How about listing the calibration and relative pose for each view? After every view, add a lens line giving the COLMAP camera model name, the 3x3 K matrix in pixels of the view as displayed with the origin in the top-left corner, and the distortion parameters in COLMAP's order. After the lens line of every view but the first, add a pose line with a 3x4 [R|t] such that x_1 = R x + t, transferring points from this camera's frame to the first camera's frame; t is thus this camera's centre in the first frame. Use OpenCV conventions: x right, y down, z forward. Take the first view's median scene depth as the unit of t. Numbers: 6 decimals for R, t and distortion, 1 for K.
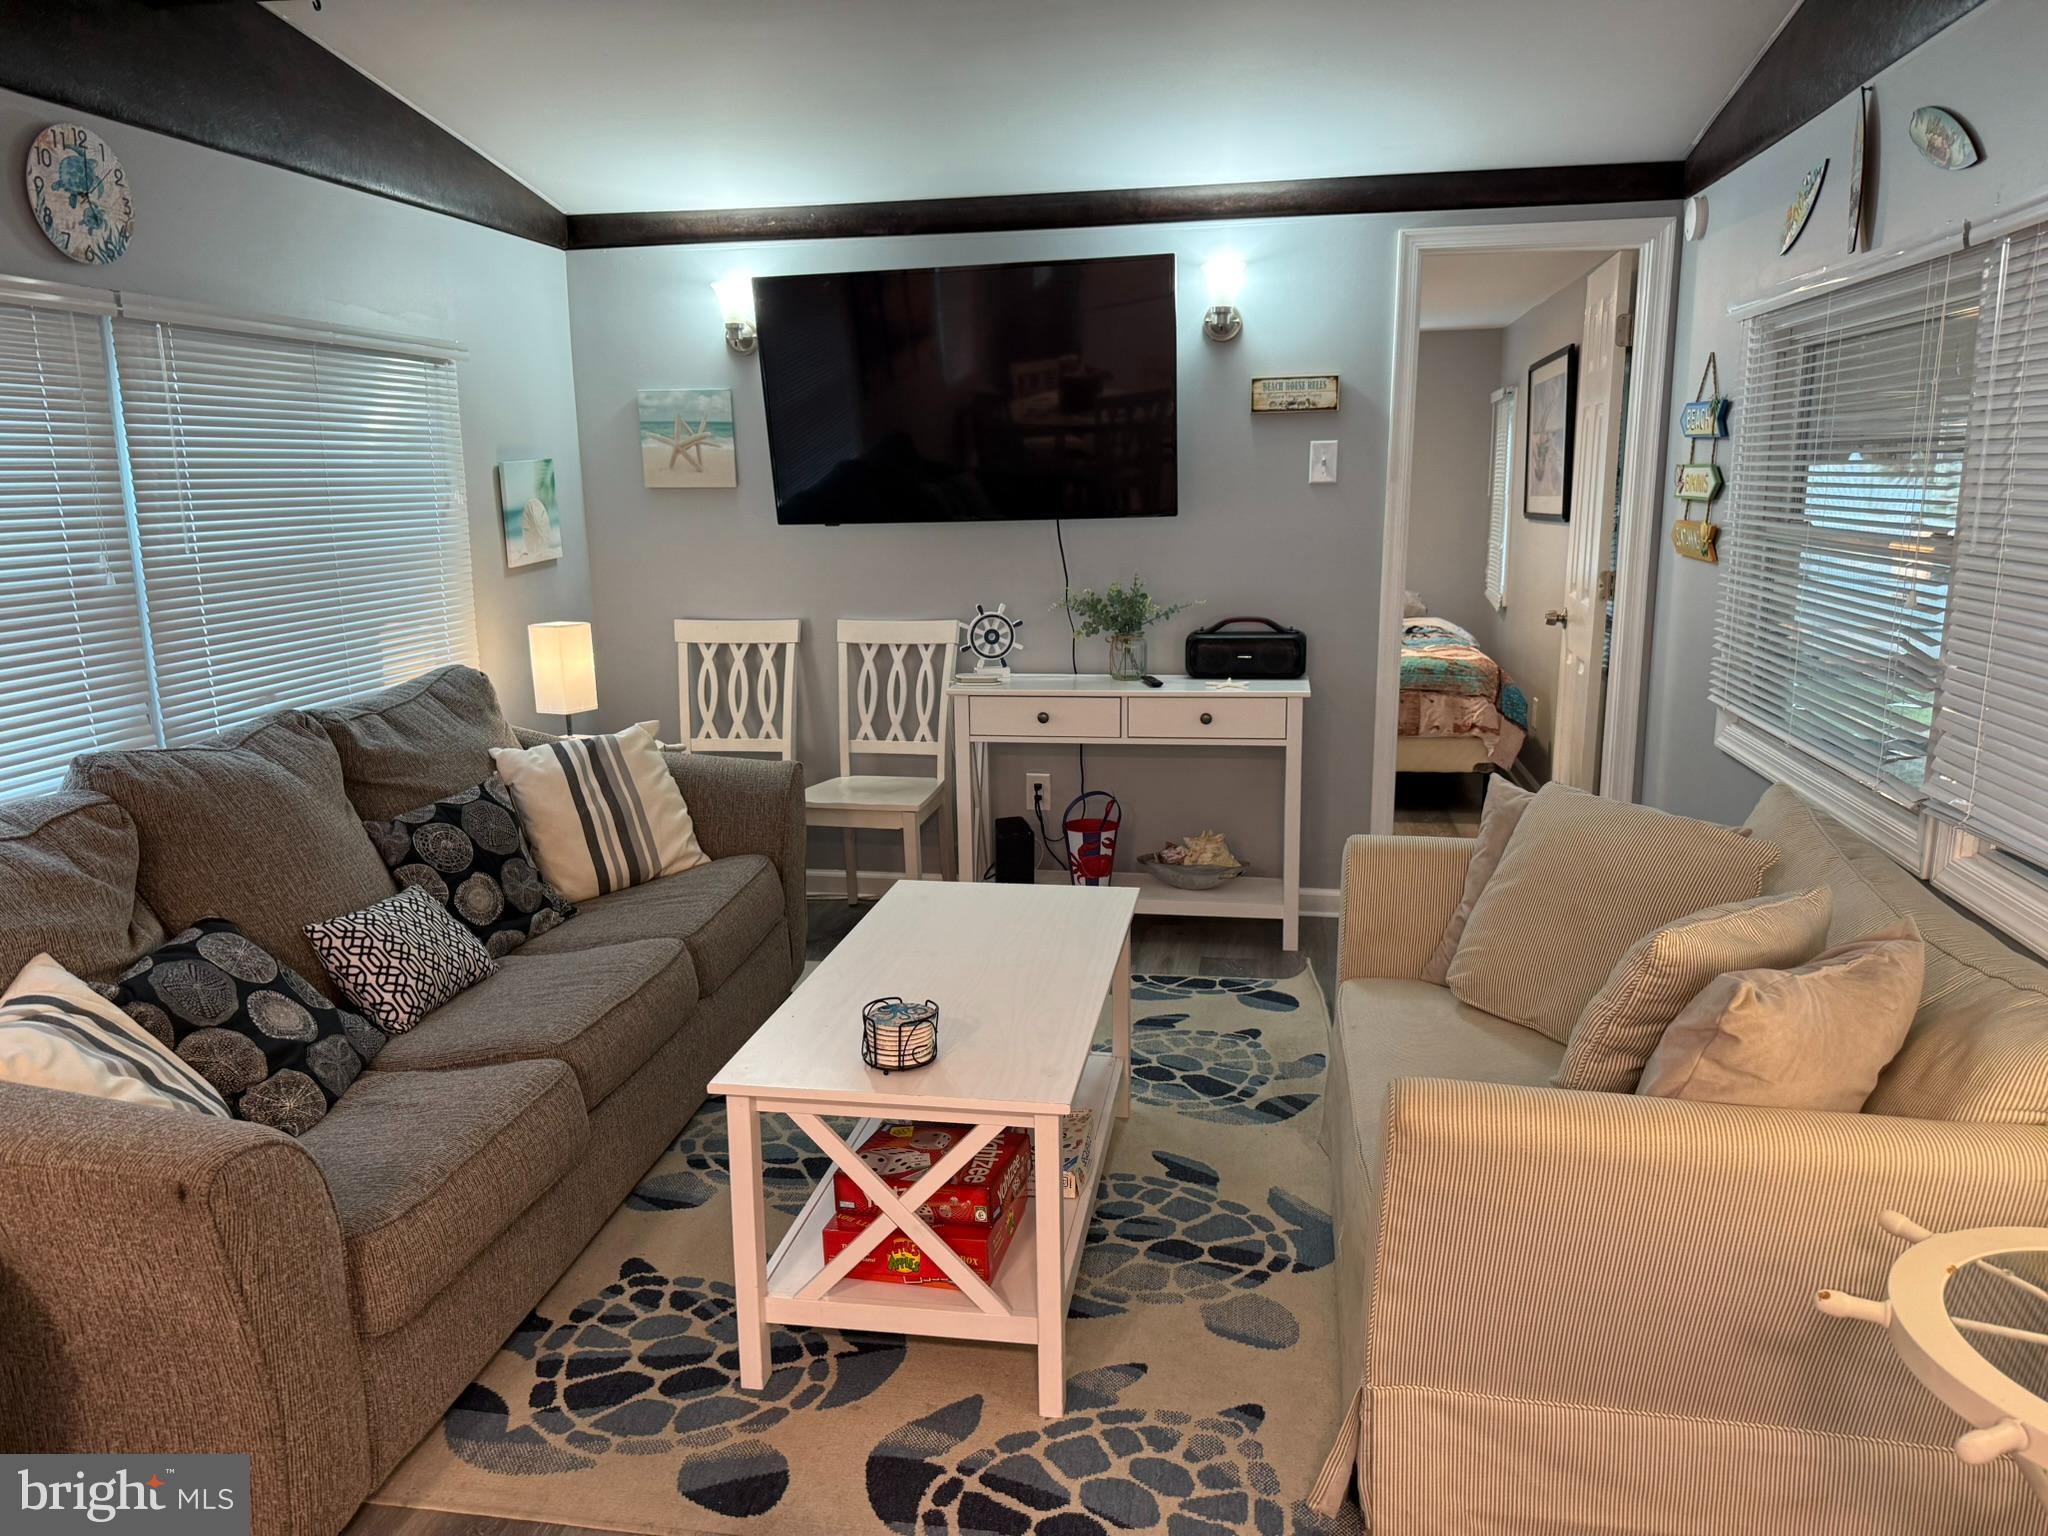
lens RADIAL K [[1453.2, 0, 1021.7], [0, 1453.2, 769.6], [0, 0, 1]] dist [0.006105, 0.000573]
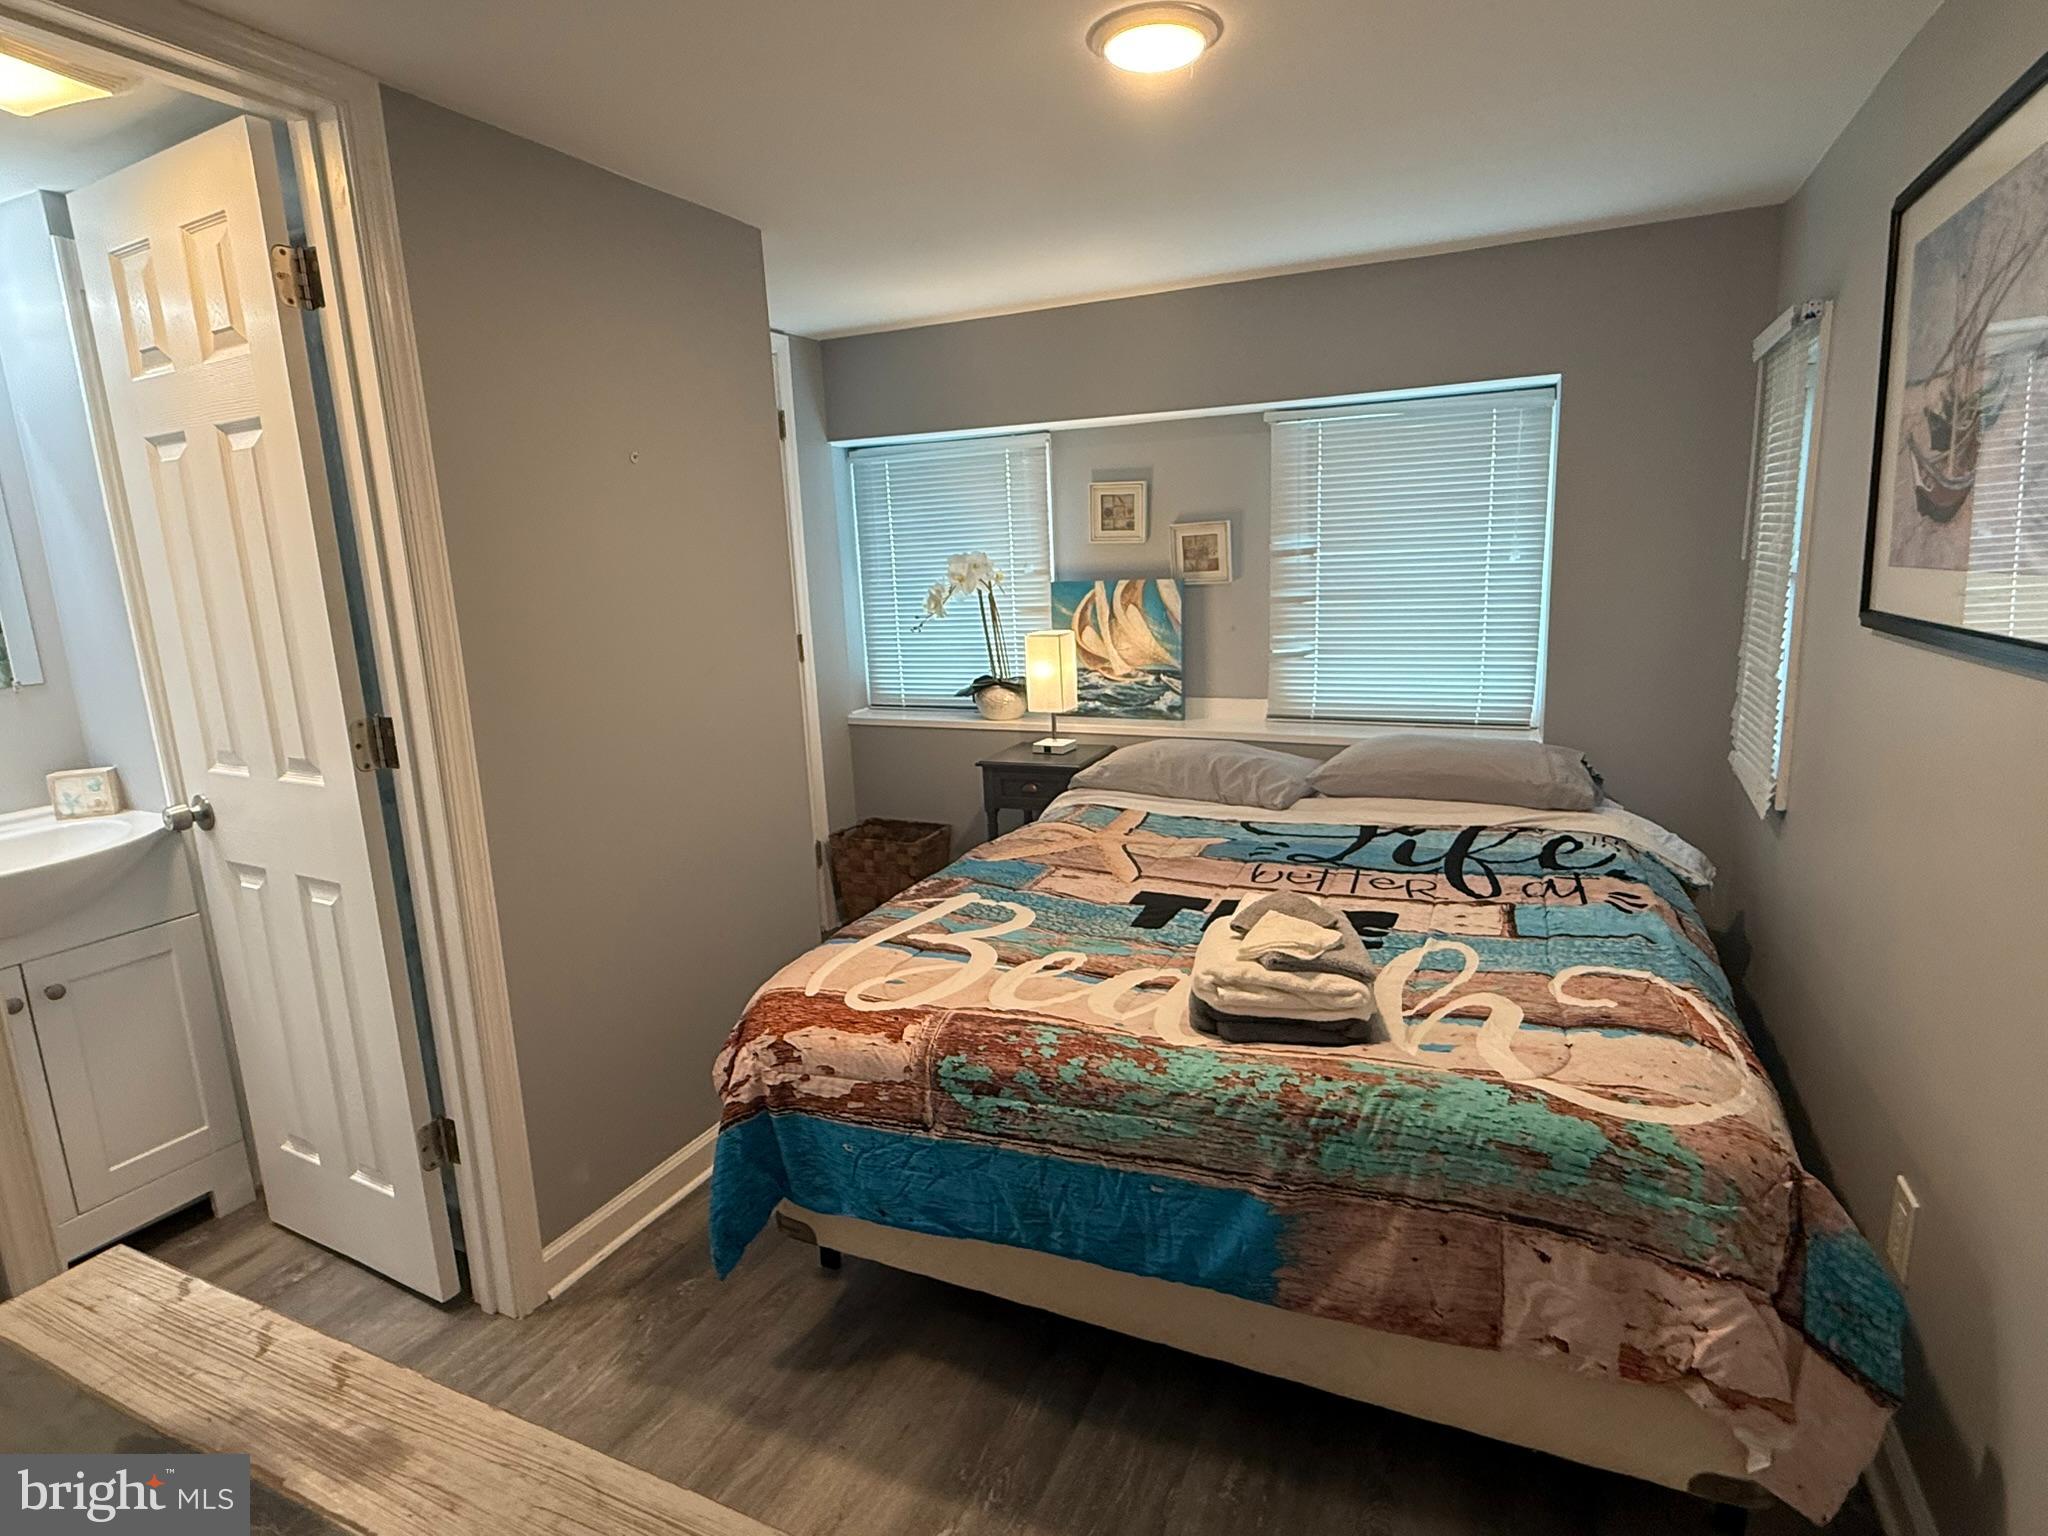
lens RADIAL K [[1080.1, 0, 1025.0], [0, 1080.1, 763.5], [0, 0, 1]] dist [-0.002660, -0.000441]
pose [[0.966124, 0.015390, -0.257620, 0.232954], [-0.014503, 0.999881, 0.005344, -0.151820], [0.257671, -0.001426, 0.966232, 0.750378]]
